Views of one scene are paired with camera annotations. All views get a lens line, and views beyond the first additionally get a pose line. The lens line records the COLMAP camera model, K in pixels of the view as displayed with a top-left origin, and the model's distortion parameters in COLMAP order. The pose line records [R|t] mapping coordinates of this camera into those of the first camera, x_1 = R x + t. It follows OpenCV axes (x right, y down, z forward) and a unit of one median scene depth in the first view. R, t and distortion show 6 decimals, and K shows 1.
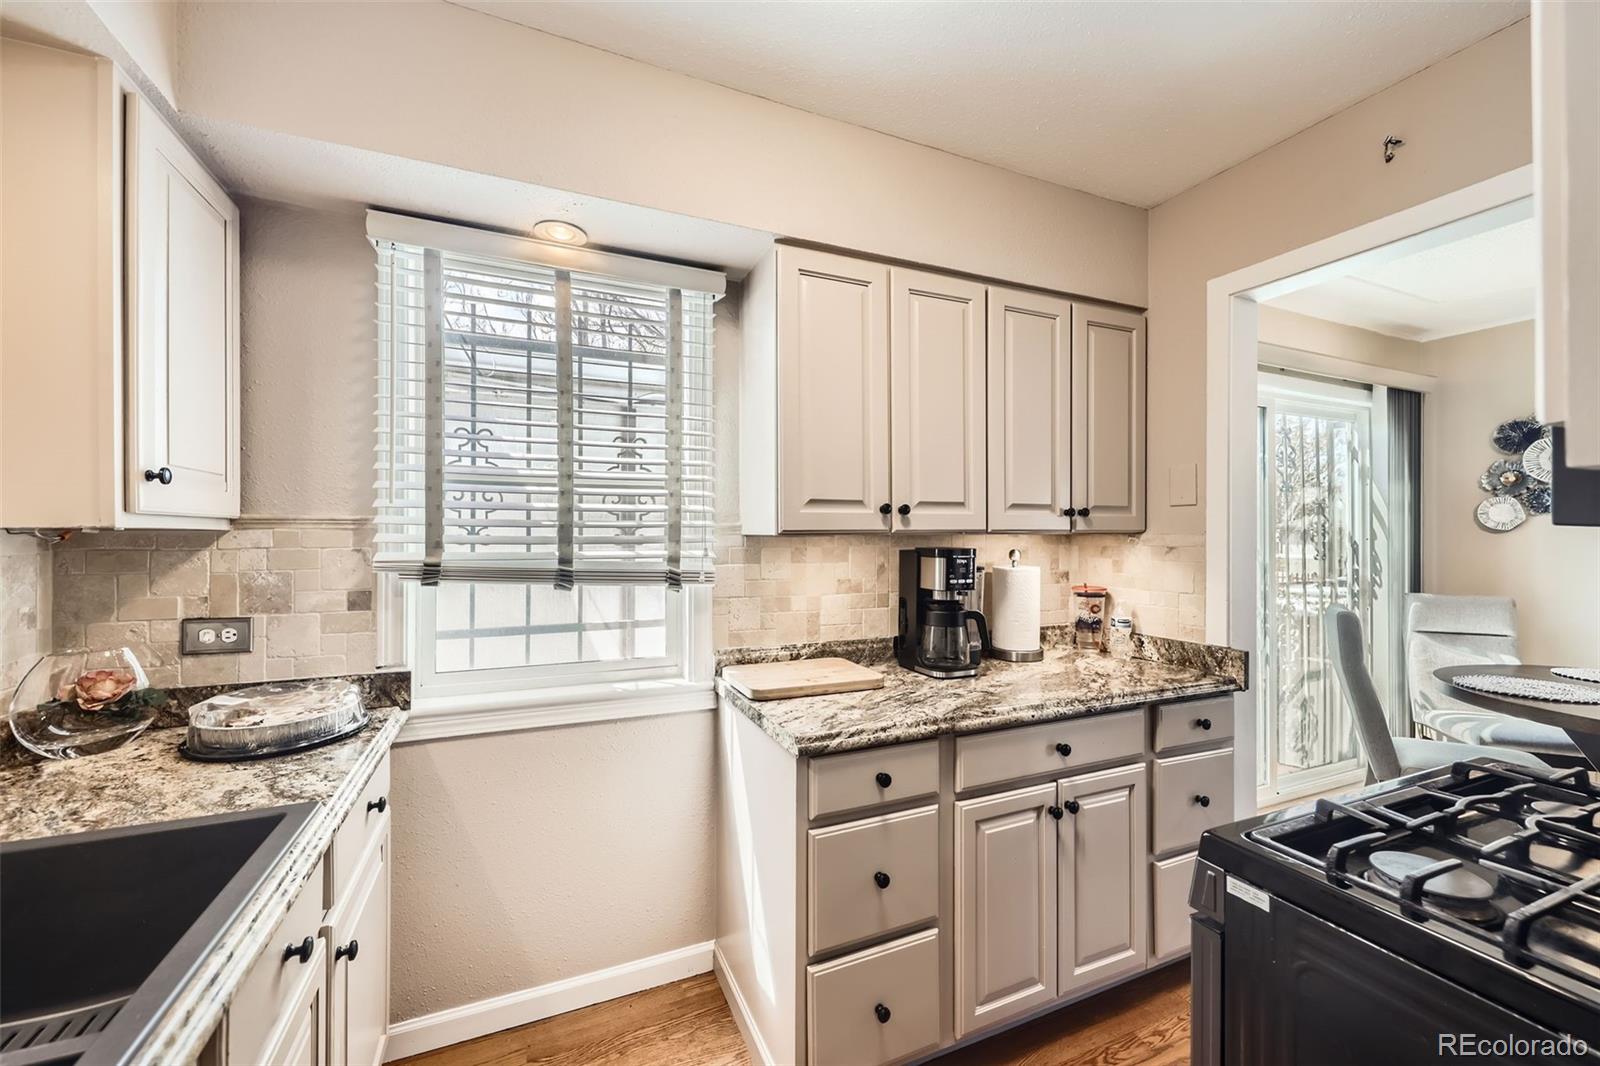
lens RADIAL K [[638.3, 0, 799.0], [0, 638.3, 532.2], [0, 0, 1]] dist [0.007397, 0.000060]
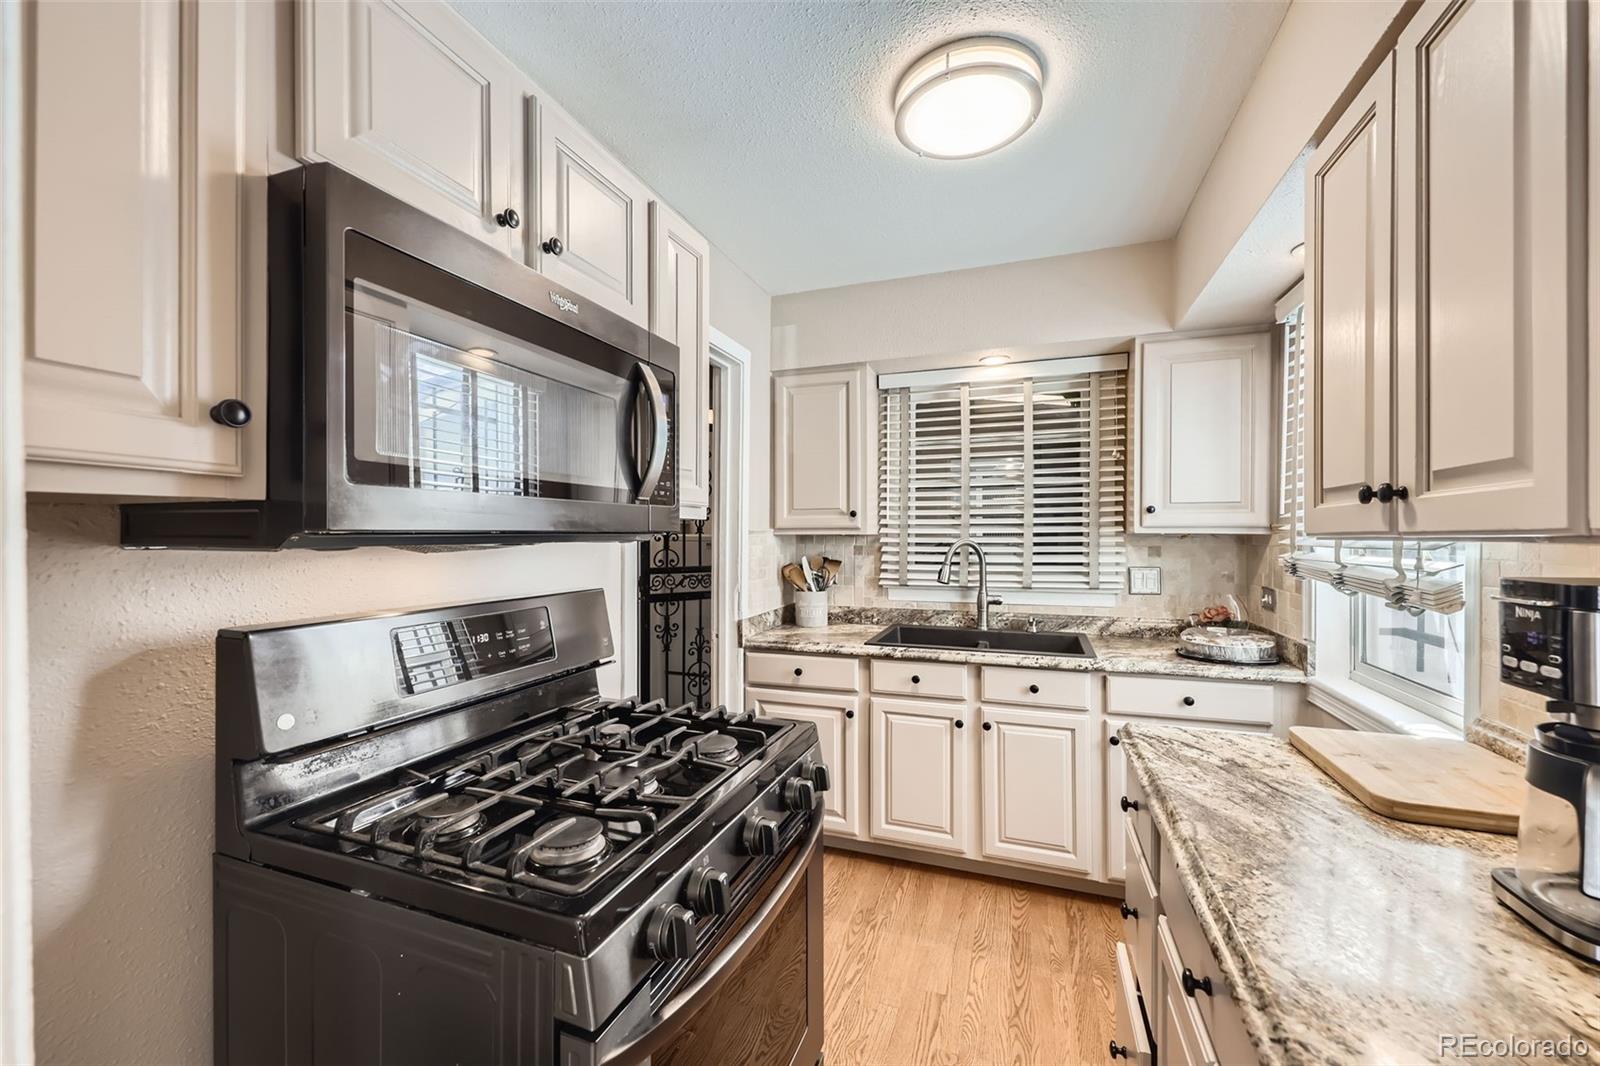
lens RADIAL K [[638.3, 0, 795.1], [0, 638.3, 531.2], [0, 0, 1]] dist [0.007397, 0.000060]
pose [[-0.697672, -0.009280, -0.716358, 1.005352], [-0.004985, 0.999955, -0.008099, 0.006264], [0.716400, -0.002080, -0.697686, 1.165834]]
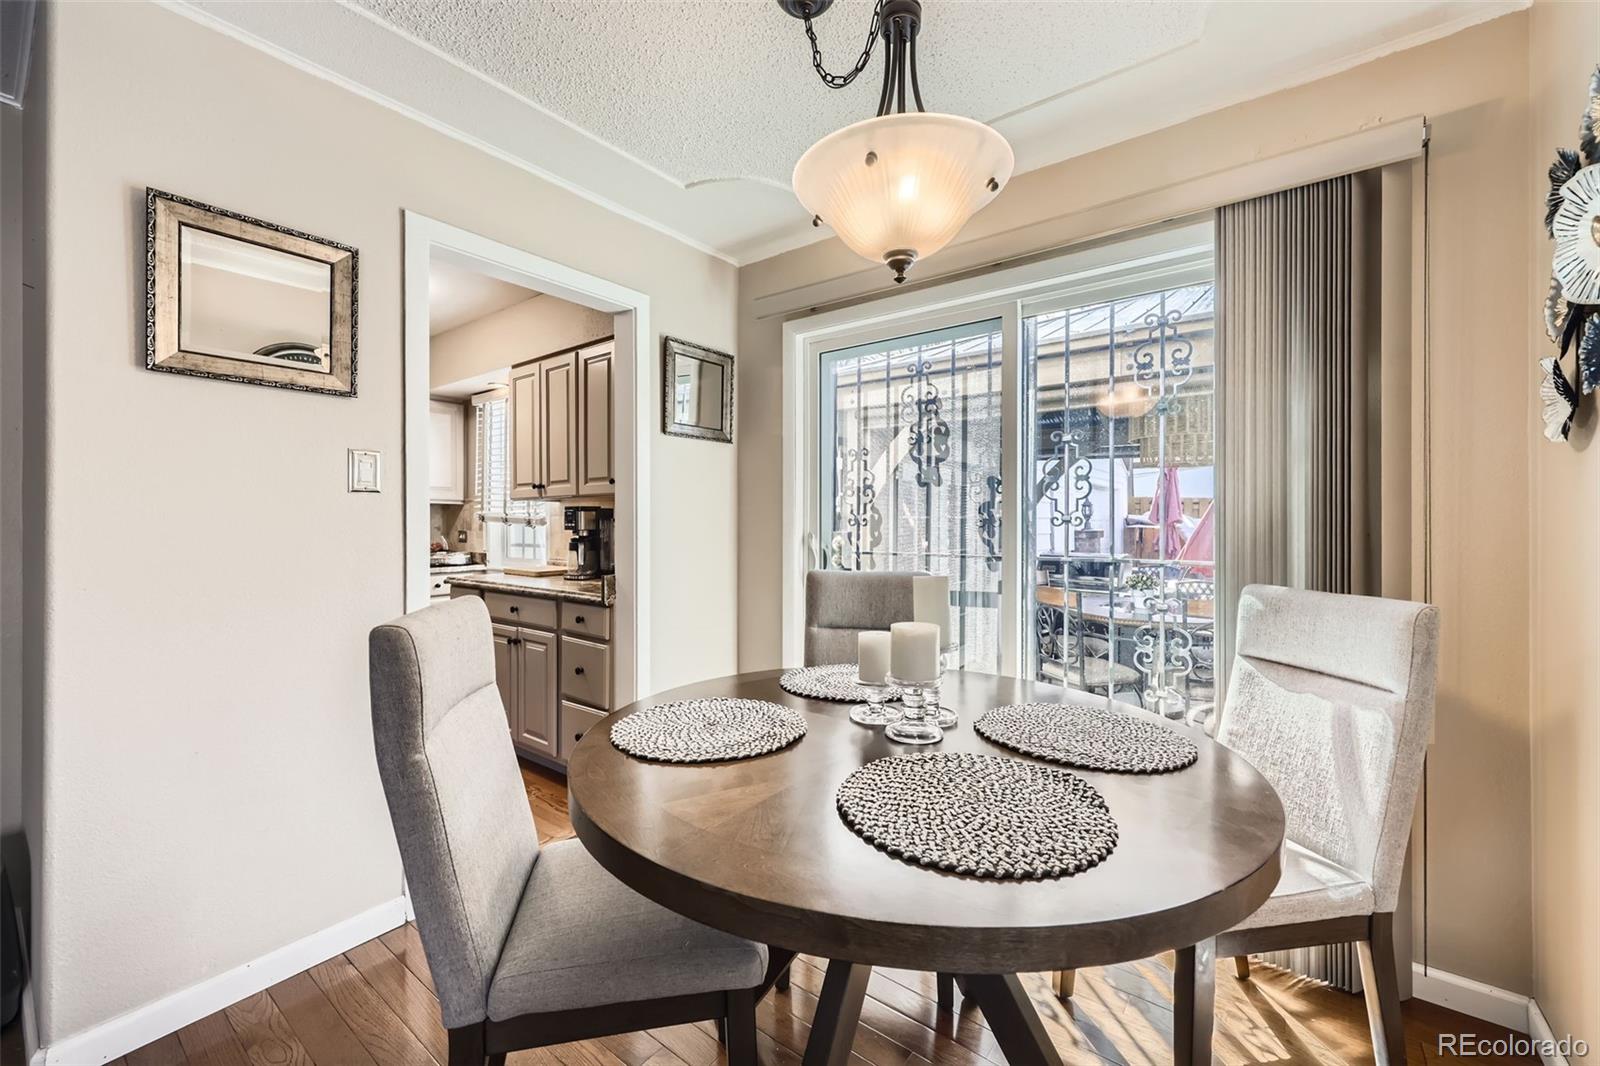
lens RADIAL K [[638.3, 0, 798.9], [0, 638.3, 524.3], [0, 0, 1]] dist [0.007397, 0.000060]
pose [[0.473914, -0.002832, -0.880567, 2.540702], [0.006180, 0.999981, 0.000109, 0.099103], [0.880549, -0.005493, 0.473923, 0.882980]]
